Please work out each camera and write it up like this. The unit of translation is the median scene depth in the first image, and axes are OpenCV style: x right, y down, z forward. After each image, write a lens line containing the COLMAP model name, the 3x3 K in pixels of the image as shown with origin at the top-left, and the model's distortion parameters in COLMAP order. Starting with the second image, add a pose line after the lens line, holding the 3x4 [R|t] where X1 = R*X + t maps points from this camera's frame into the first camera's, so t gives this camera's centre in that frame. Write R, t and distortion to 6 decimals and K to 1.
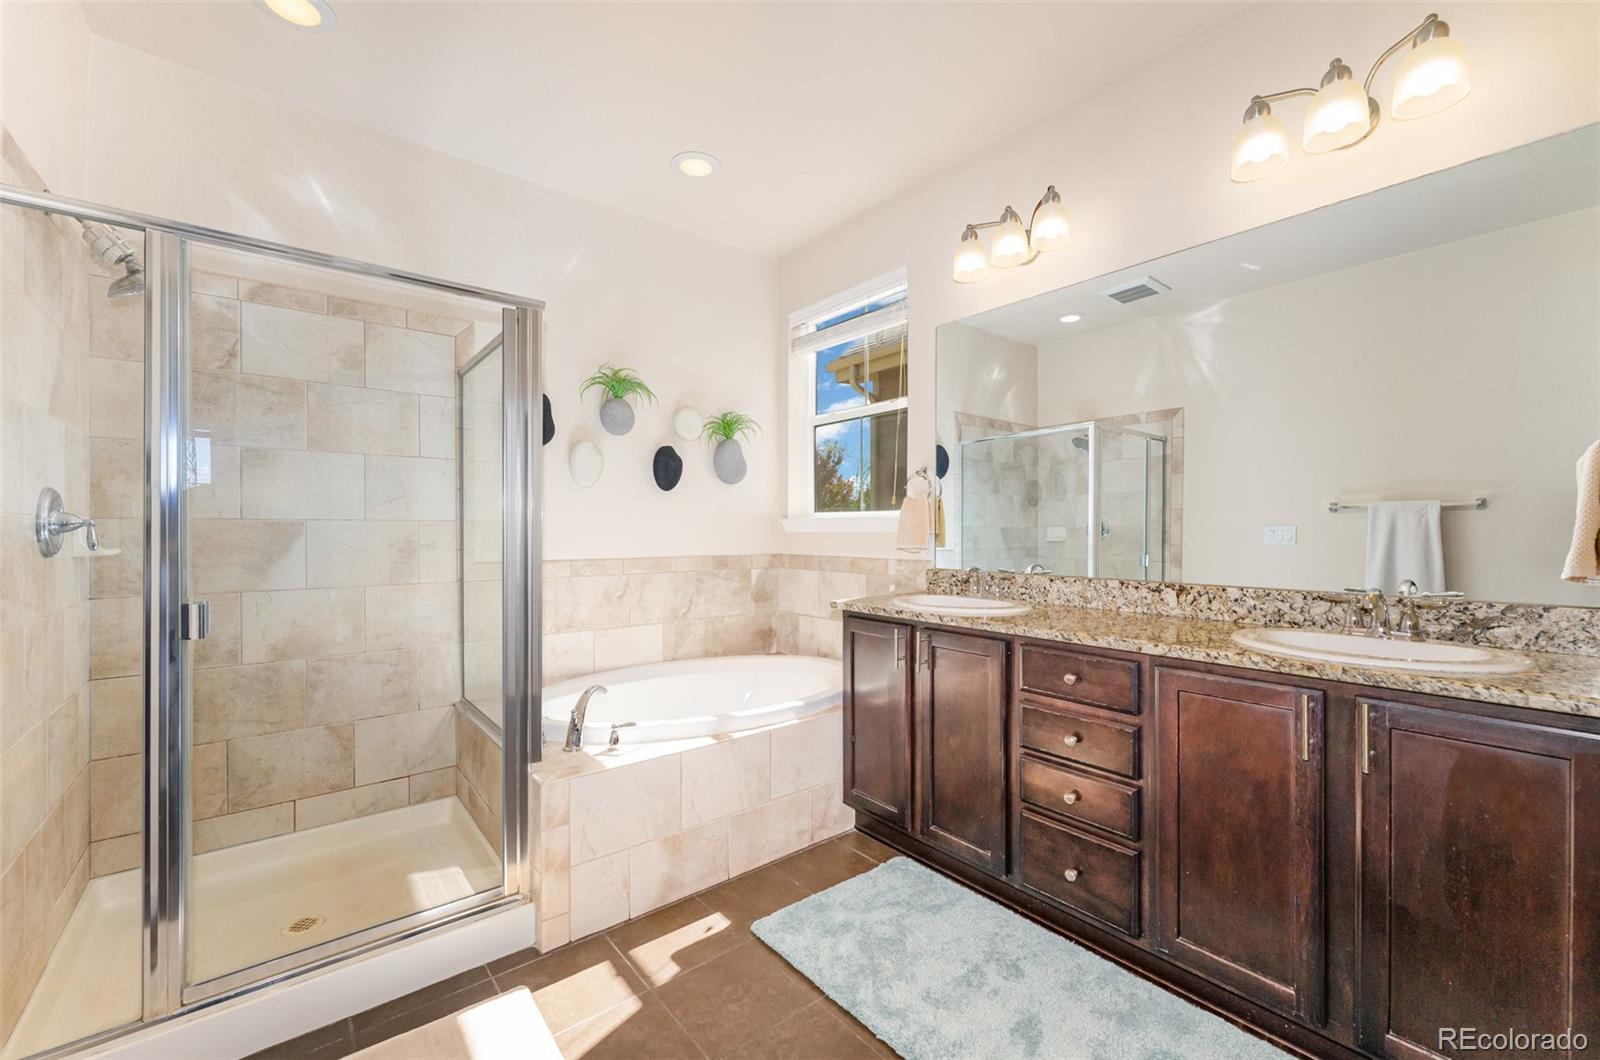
lens RADIAL K [[649.1, 0, 791.8], [0, 649.1, 533.8], [0, 0, 1]] dist [0.001107, -0.000645]
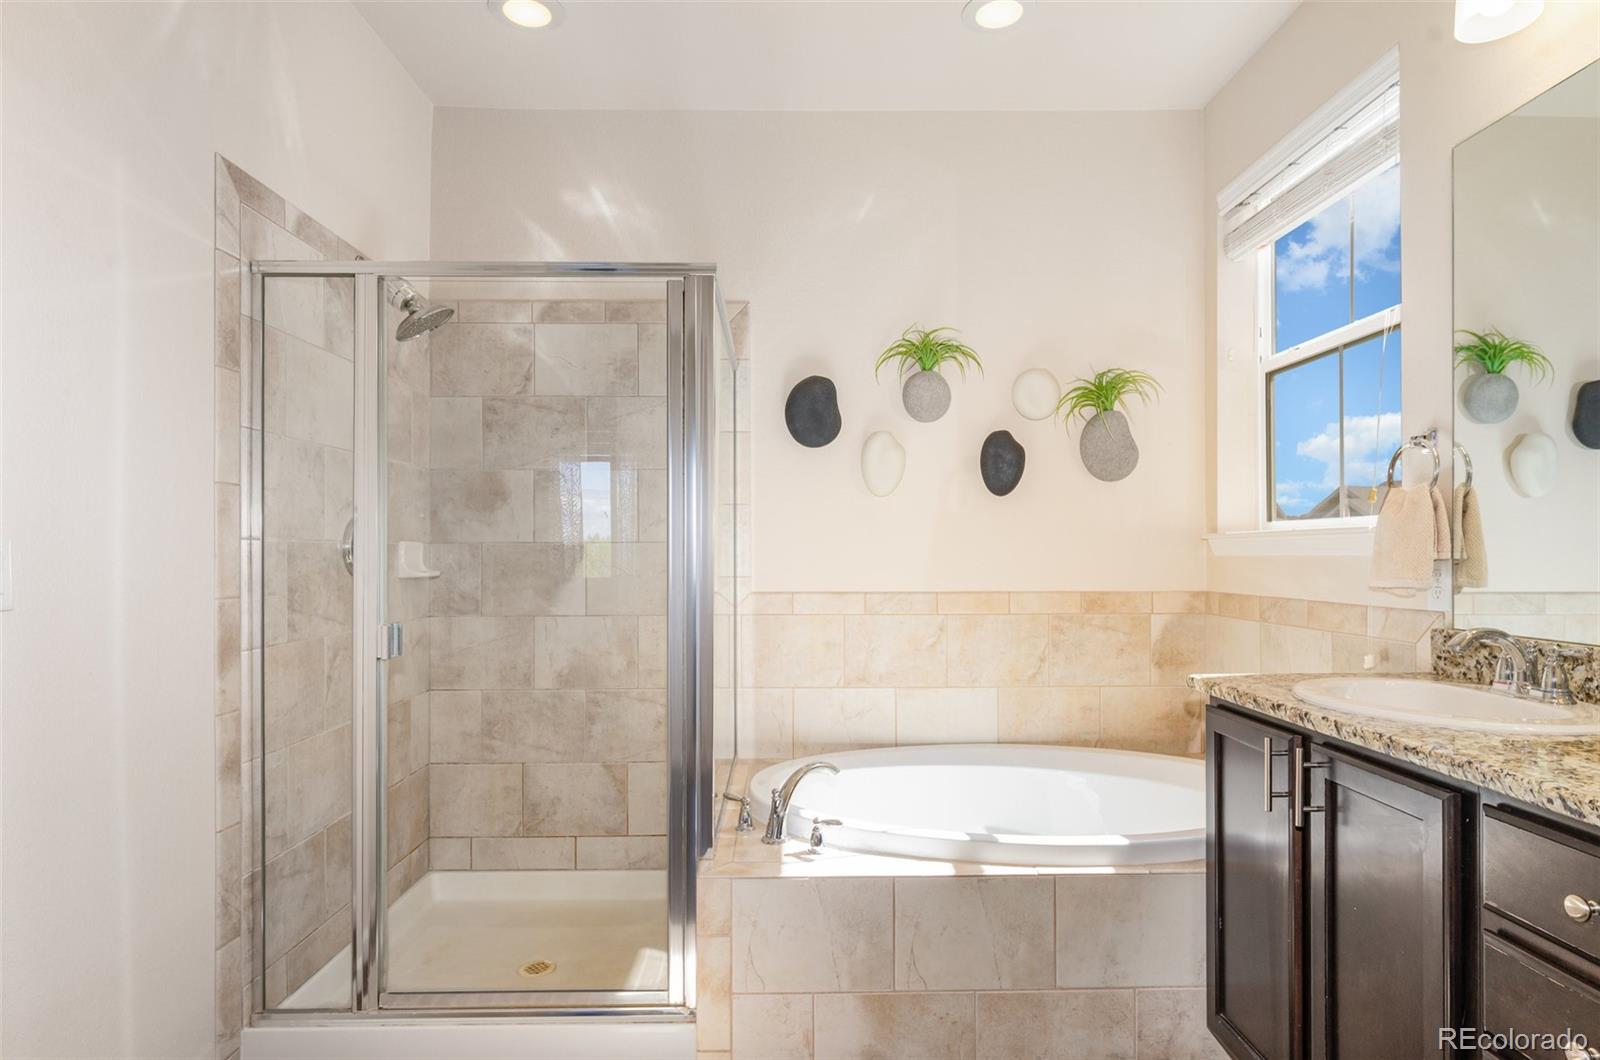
lens RADIAL K [[871.4, 0, 777.1], [0, 871.4, 554.8], [0, 0, 1]] dist [0.002773, -0.000987]
pose [[0.789341, -0.000260, -0.613955, 0.265621], [-0.001791, 0.999995, -0.002726, -0.001000], [0.613953, 0.003252, 0.789336, 0.174116]]
